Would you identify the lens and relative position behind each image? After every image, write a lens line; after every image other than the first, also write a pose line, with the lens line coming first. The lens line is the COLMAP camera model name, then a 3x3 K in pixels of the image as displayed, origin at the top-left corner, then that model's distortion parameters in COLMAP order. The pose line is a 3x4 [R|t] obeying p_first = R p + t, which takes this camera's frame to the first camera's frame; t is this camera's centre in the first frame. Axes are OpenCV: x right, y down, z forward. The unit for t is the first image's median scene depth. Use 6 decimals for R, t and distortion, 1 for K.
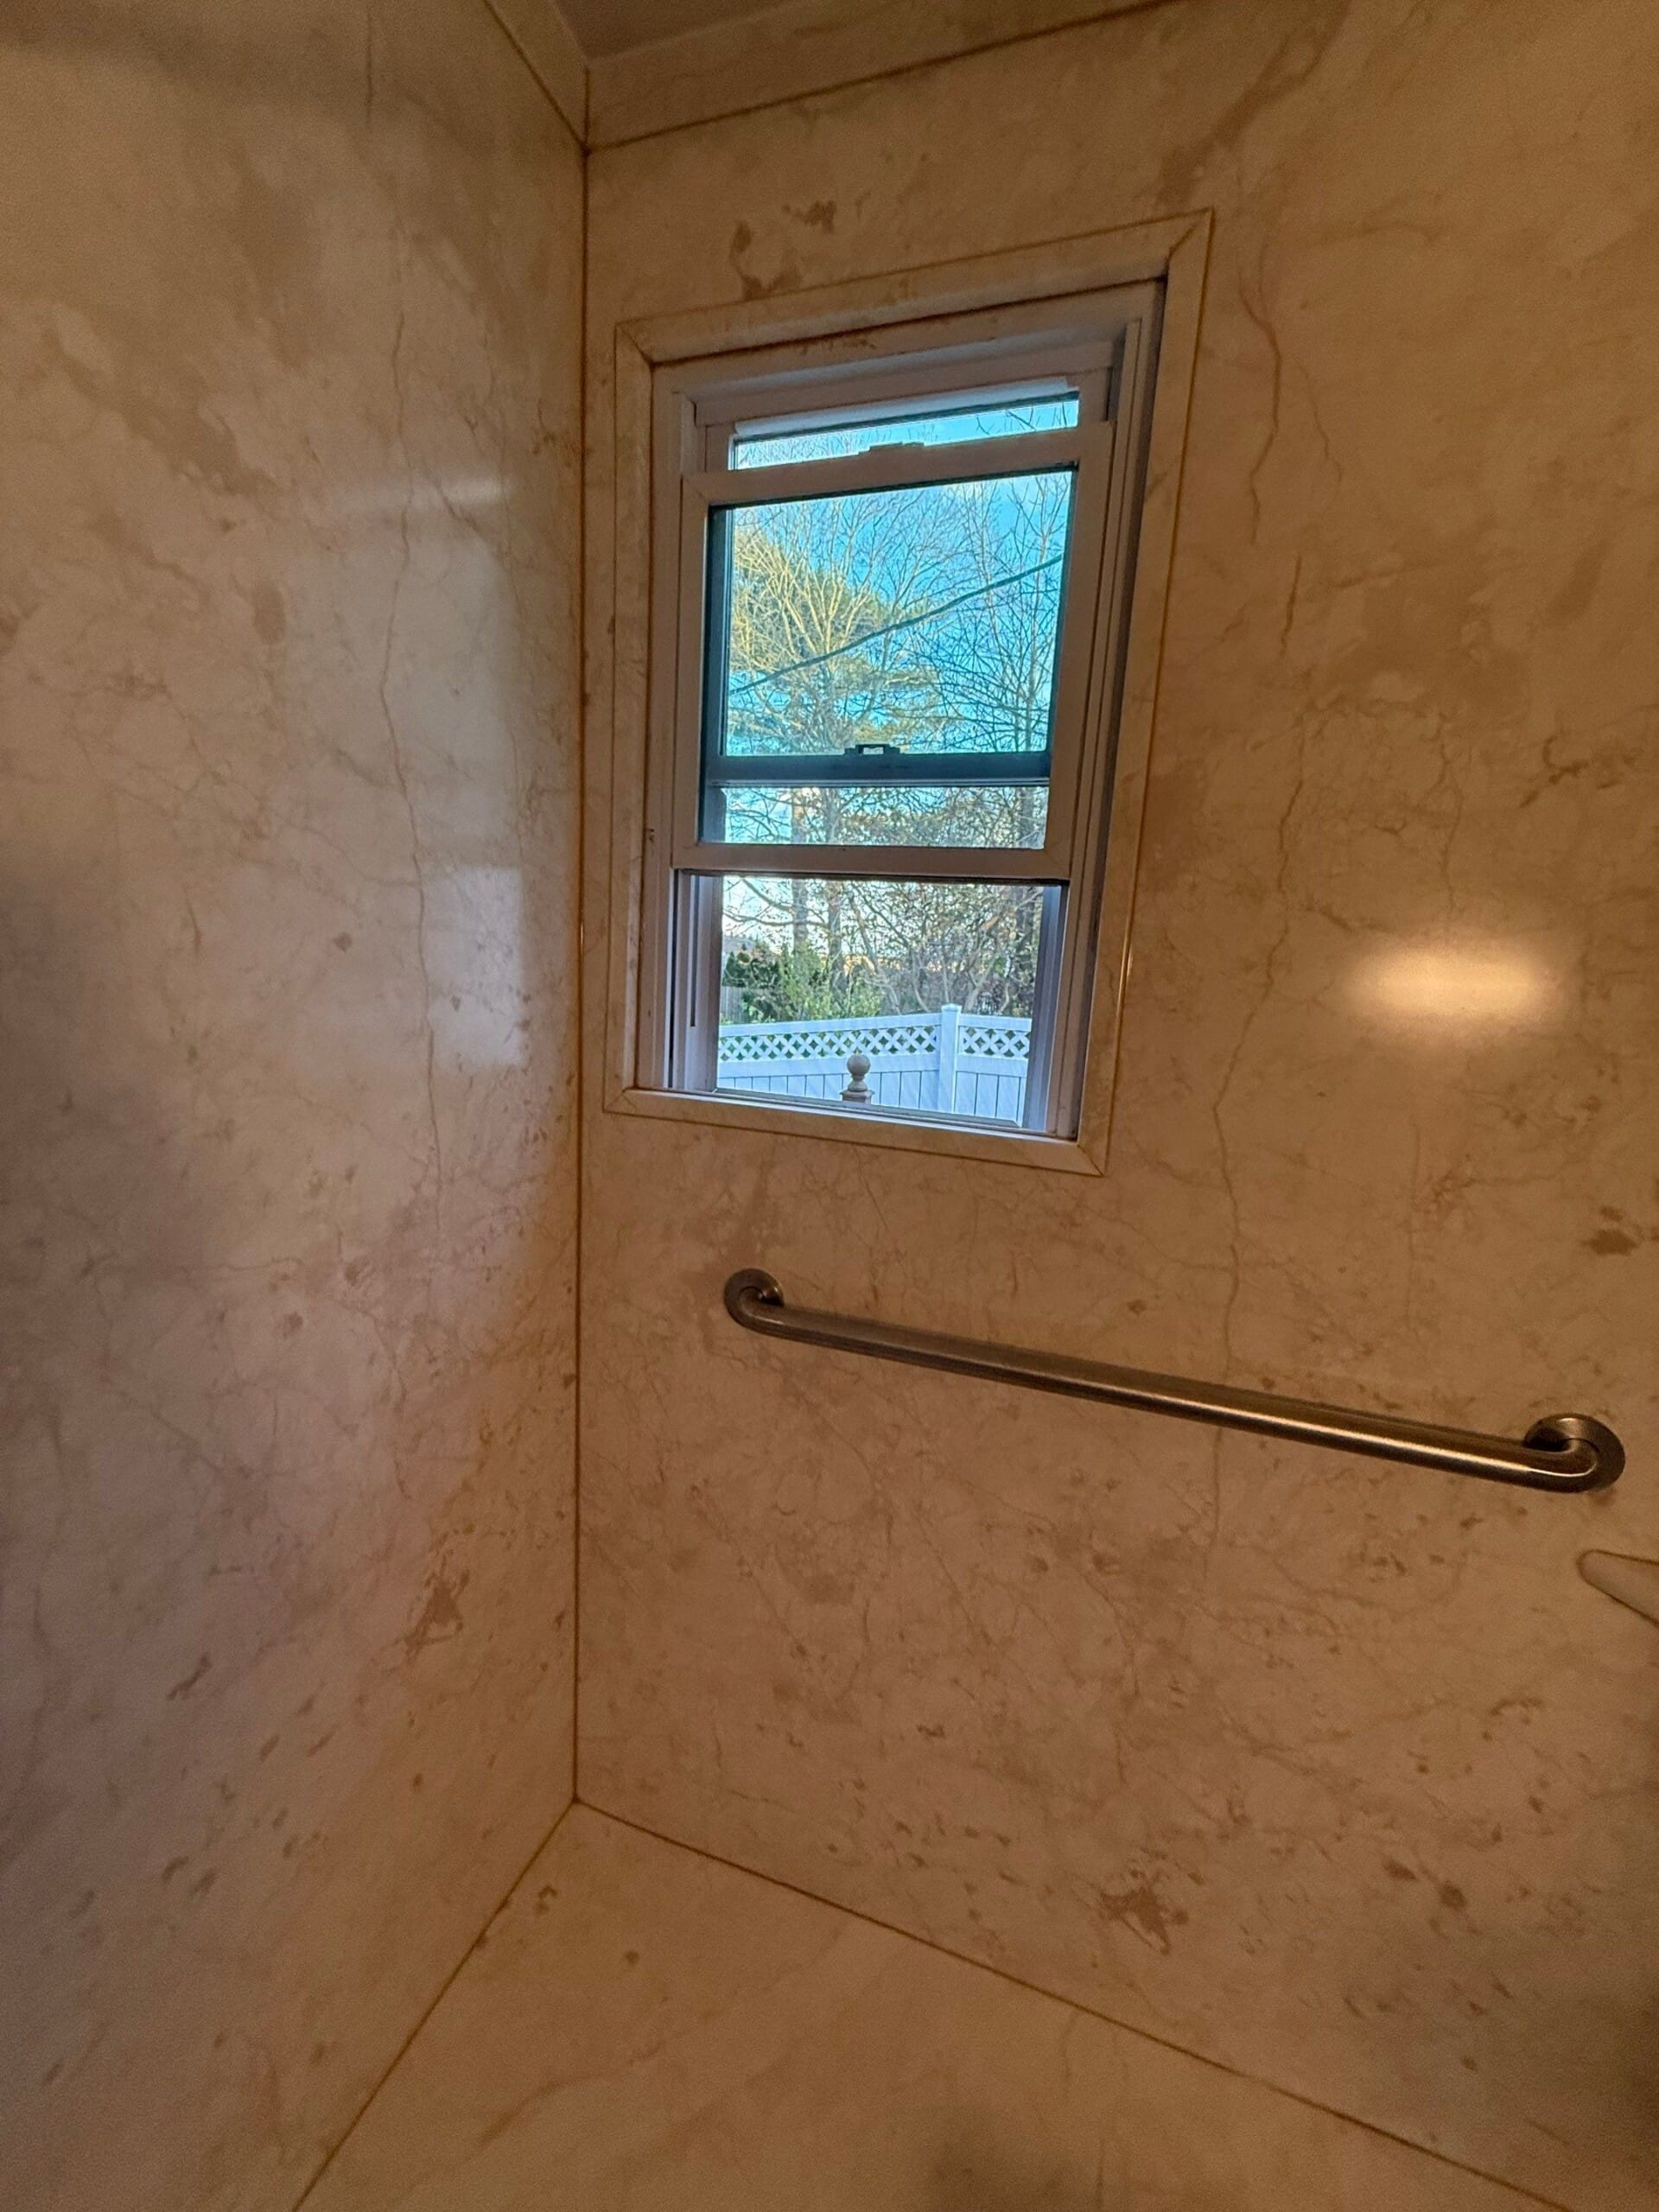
lens RADIAL K [[874.2, 0, 828.8], [0, 874.2, 1101.3], [0, 0, 1]] dist [-0.001004, 0.000125]
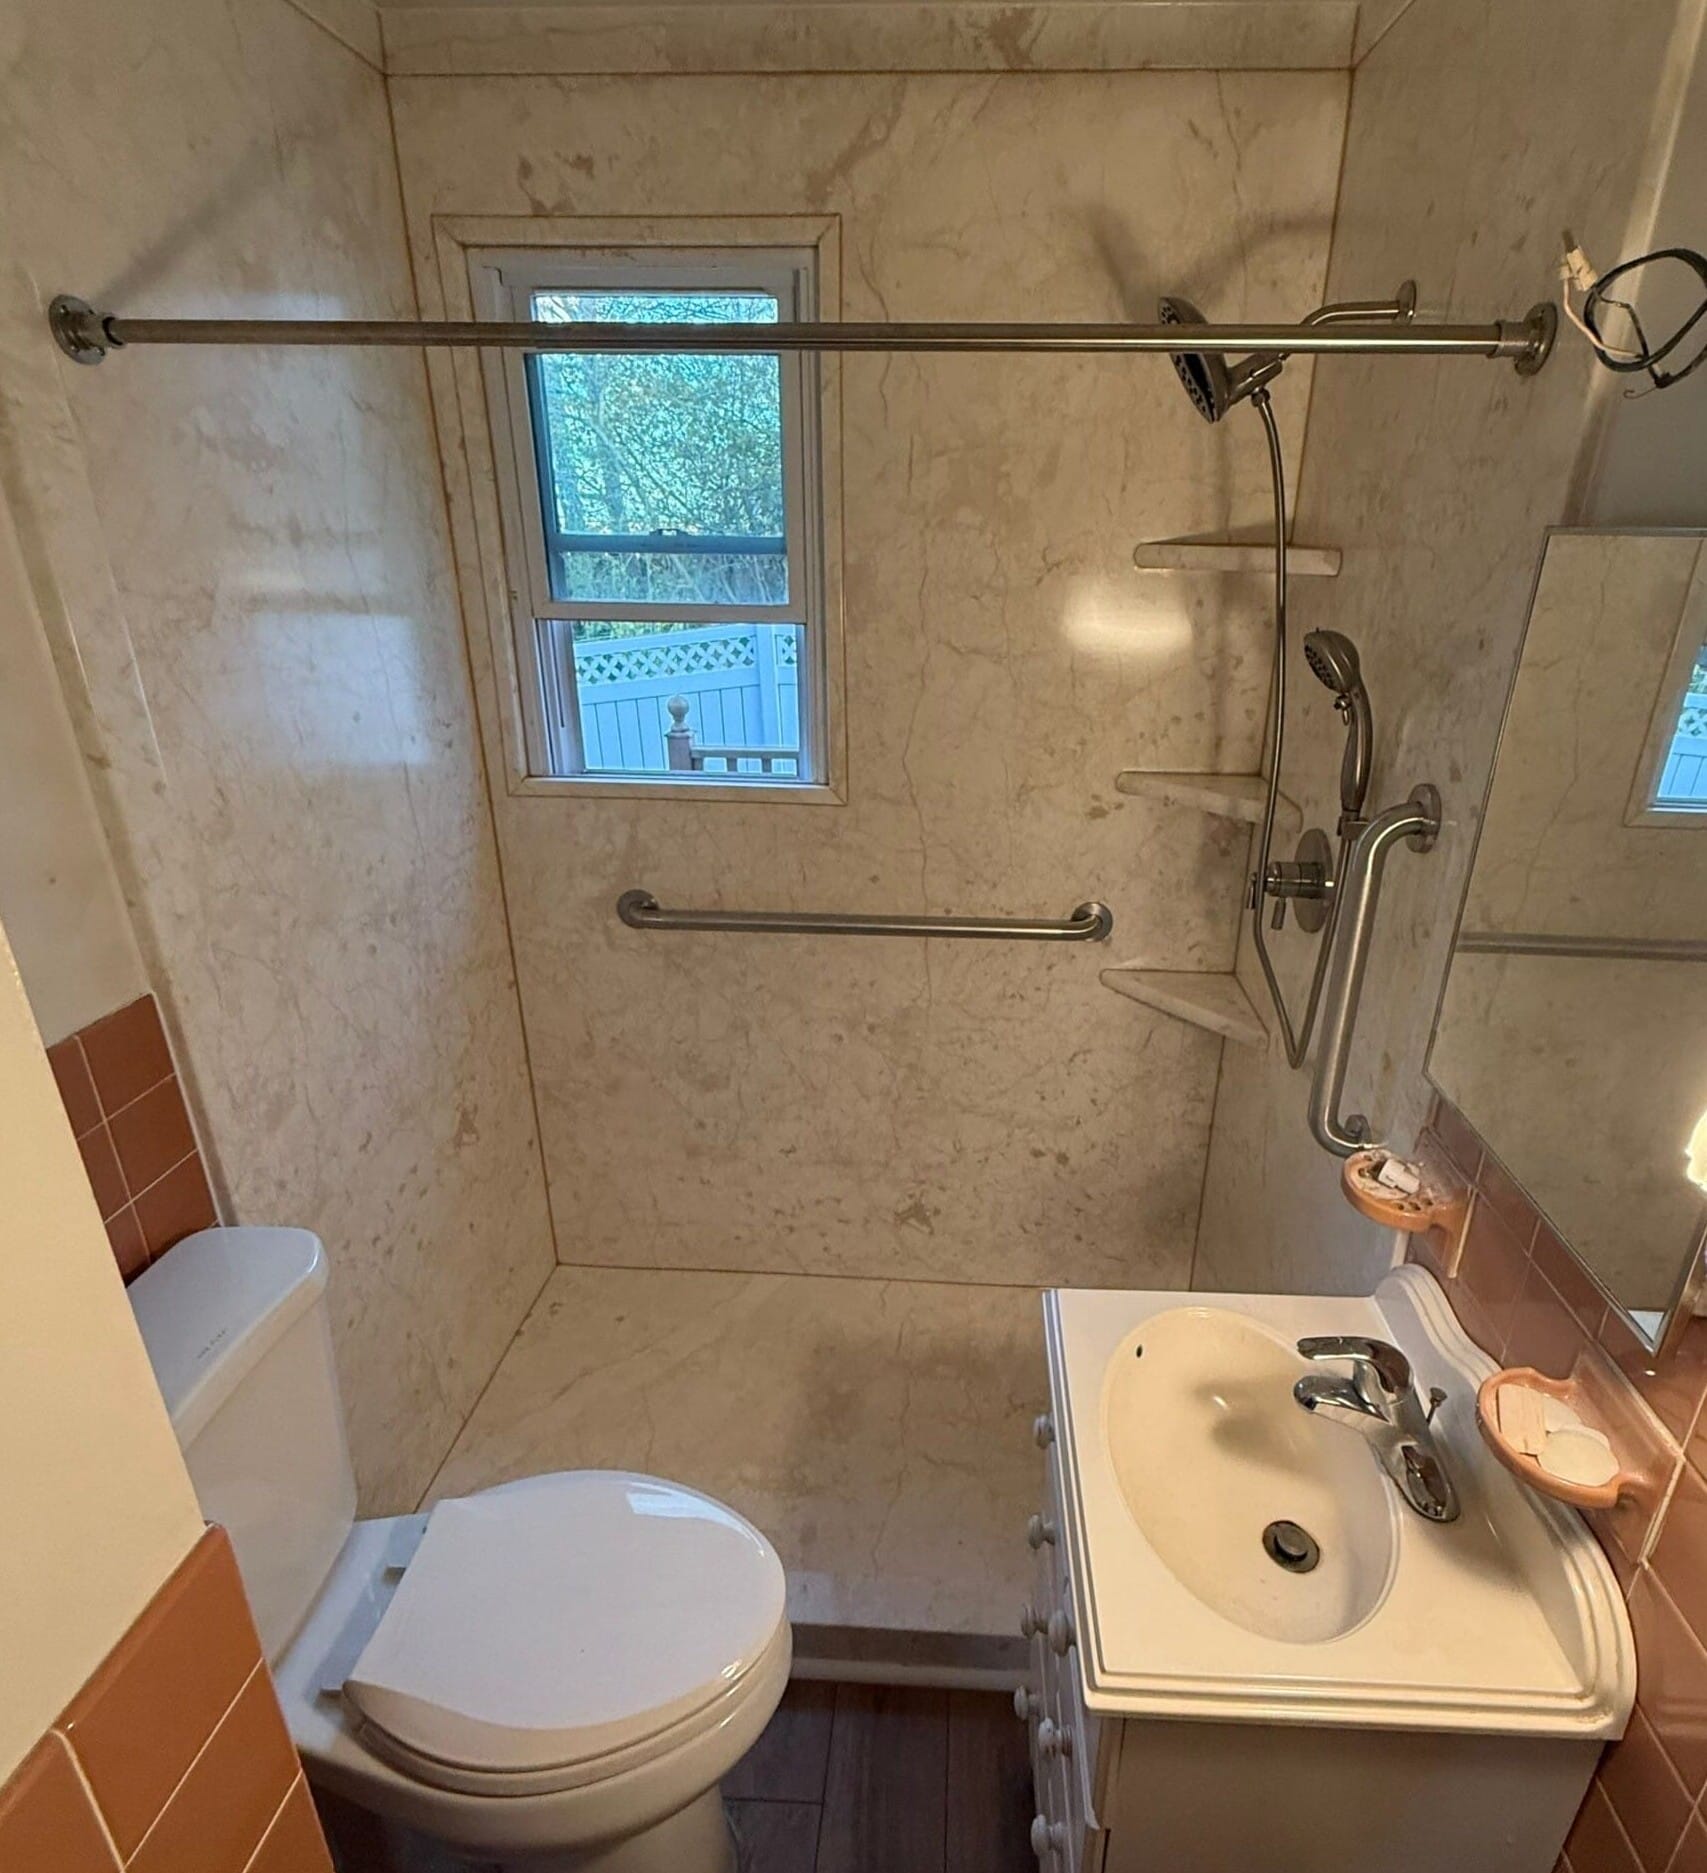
lens RADIAL K [[987.2, 0, 919.9], [0, 987.2, 920.0], [0, 0, 1]] dist [-0.005521, 0.001228]
pose [[0.959407, -0.140204, 0.244707, -0.046110], [0.084267, 0.970548, 0.225690, -0.117966], [-0.269143, -0.195908, 0.942965, -0.880910]]
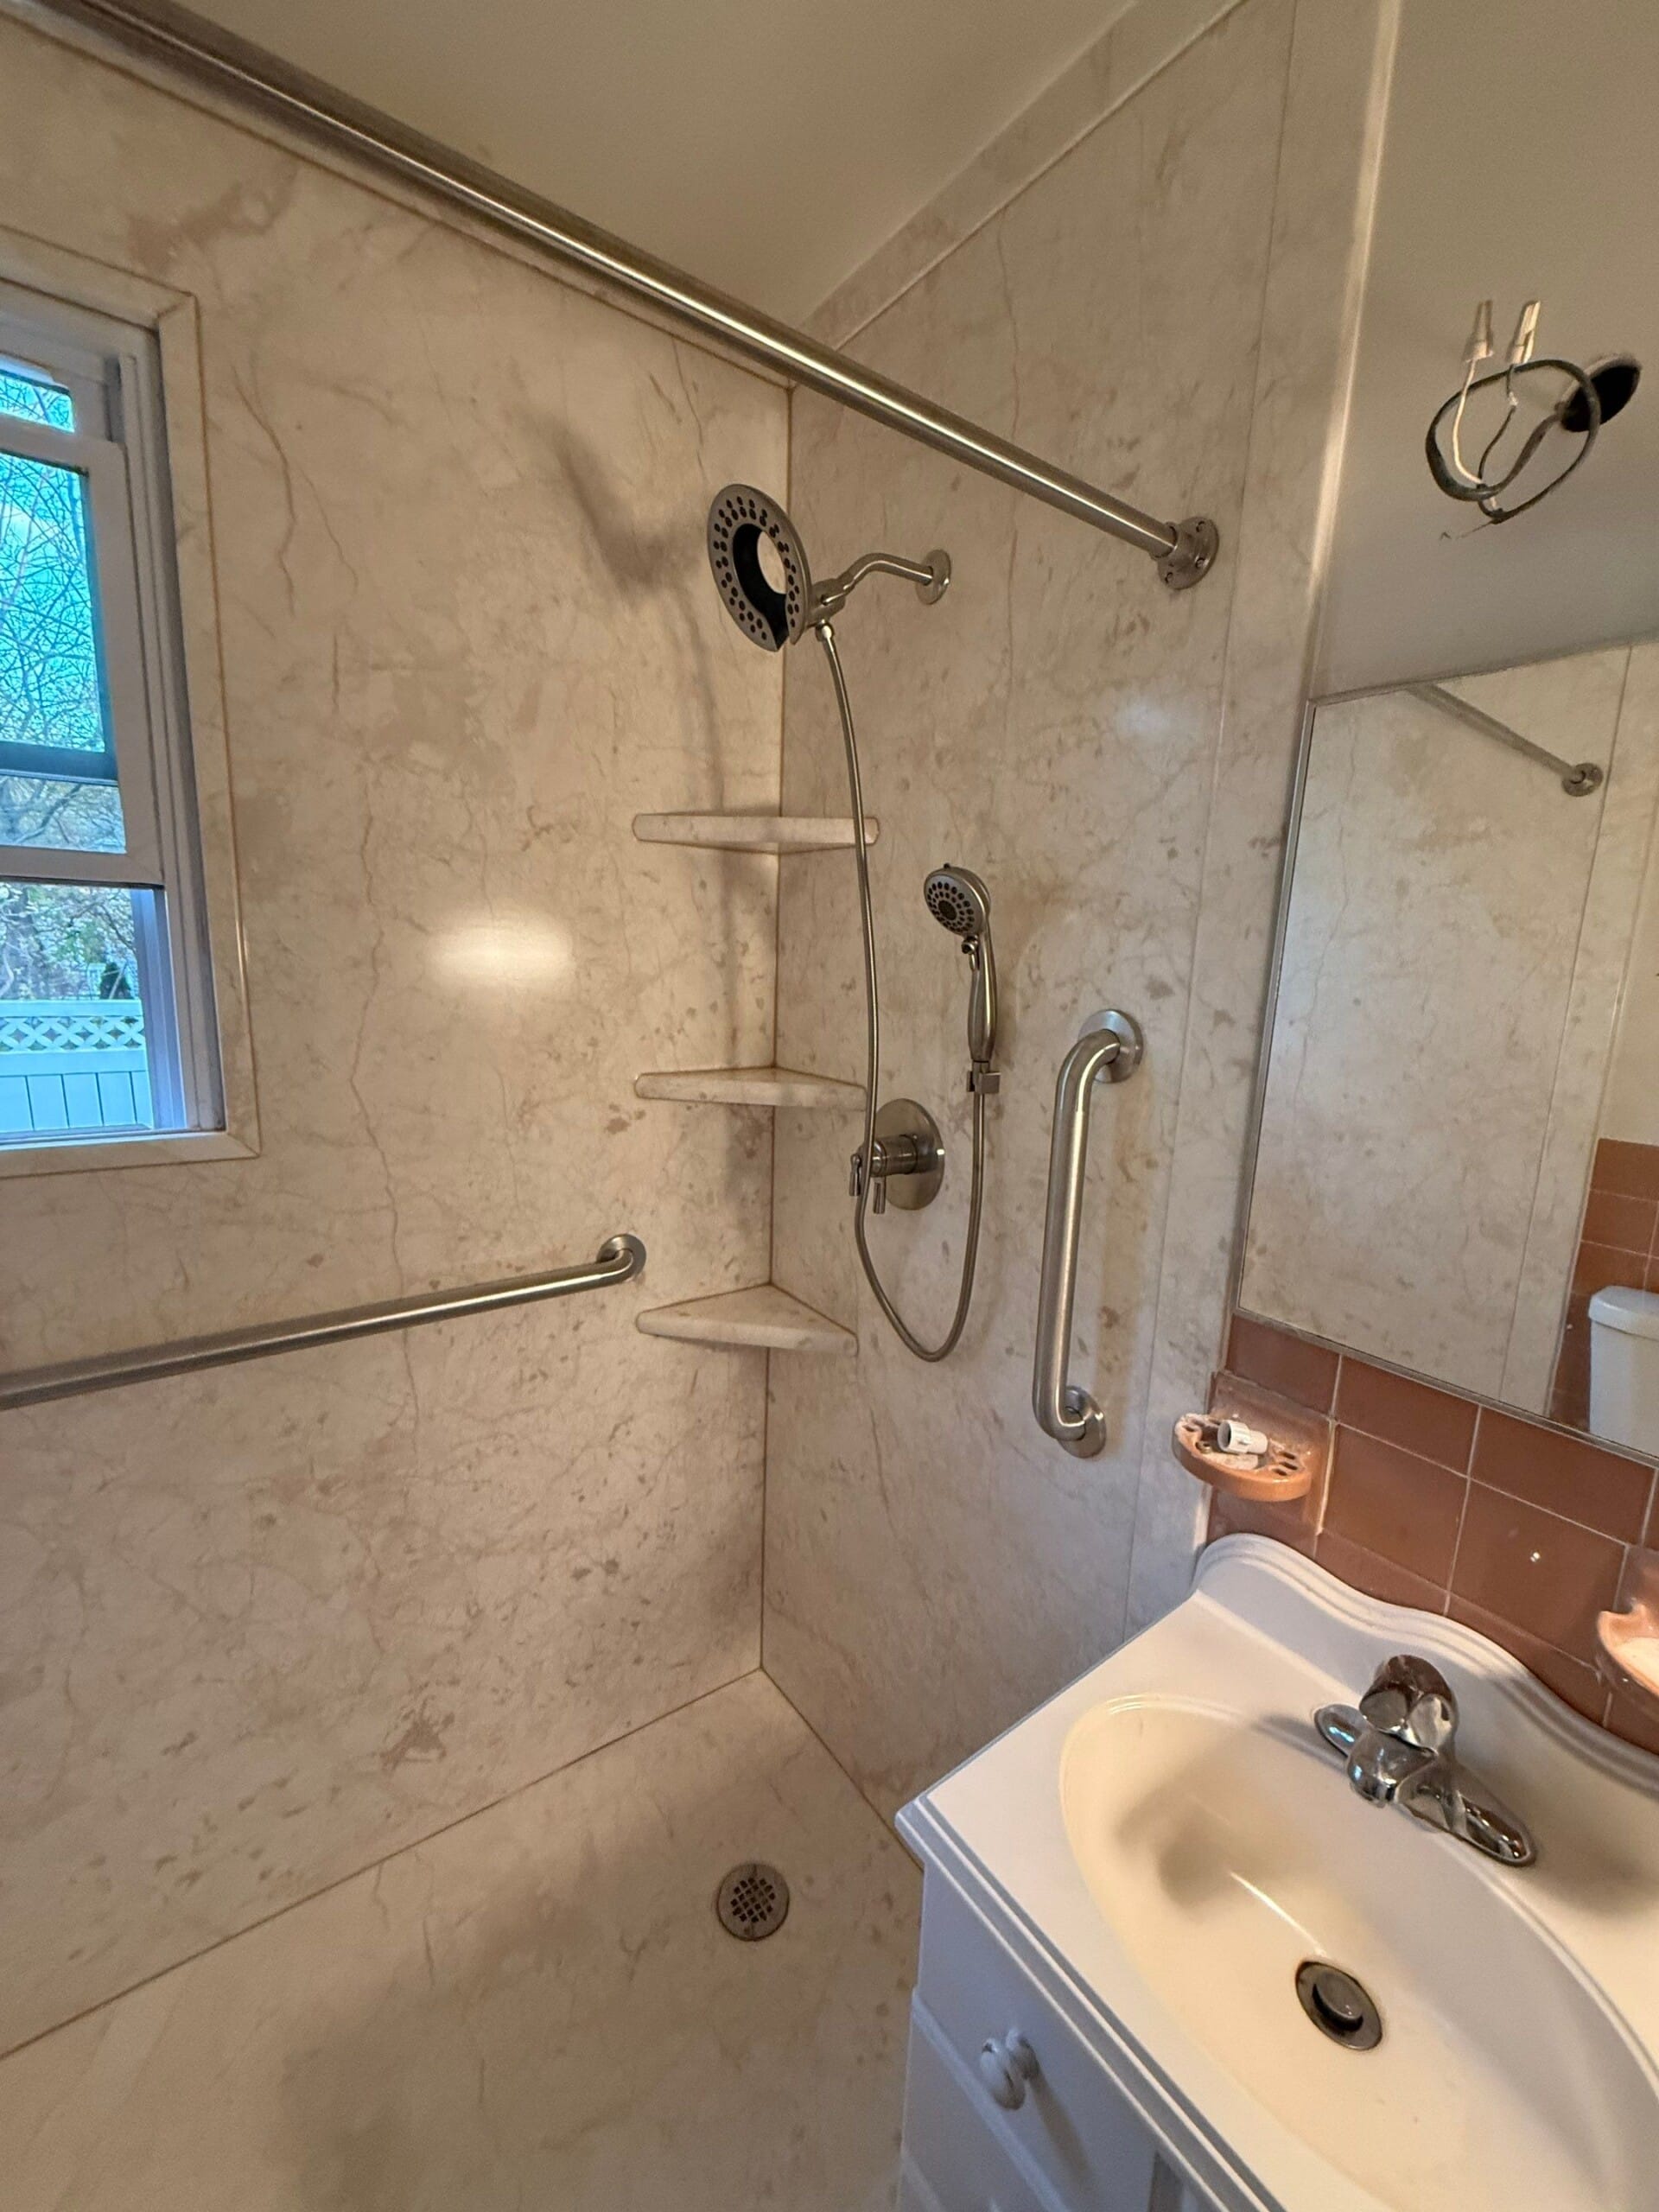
lens RADIAL K [[874.2, 0, 835.3], [0, 874.2, 1104.2], [0, 0, 1]] dist [-0.001004, 0.000125]
pose [[0.576568, -0.174908, 0.798108, -0.140927], [0.131858, 0.983933, 0.120375, -0.017045], [-0.806339, 0.035832, 0.590367, -0.251451]]
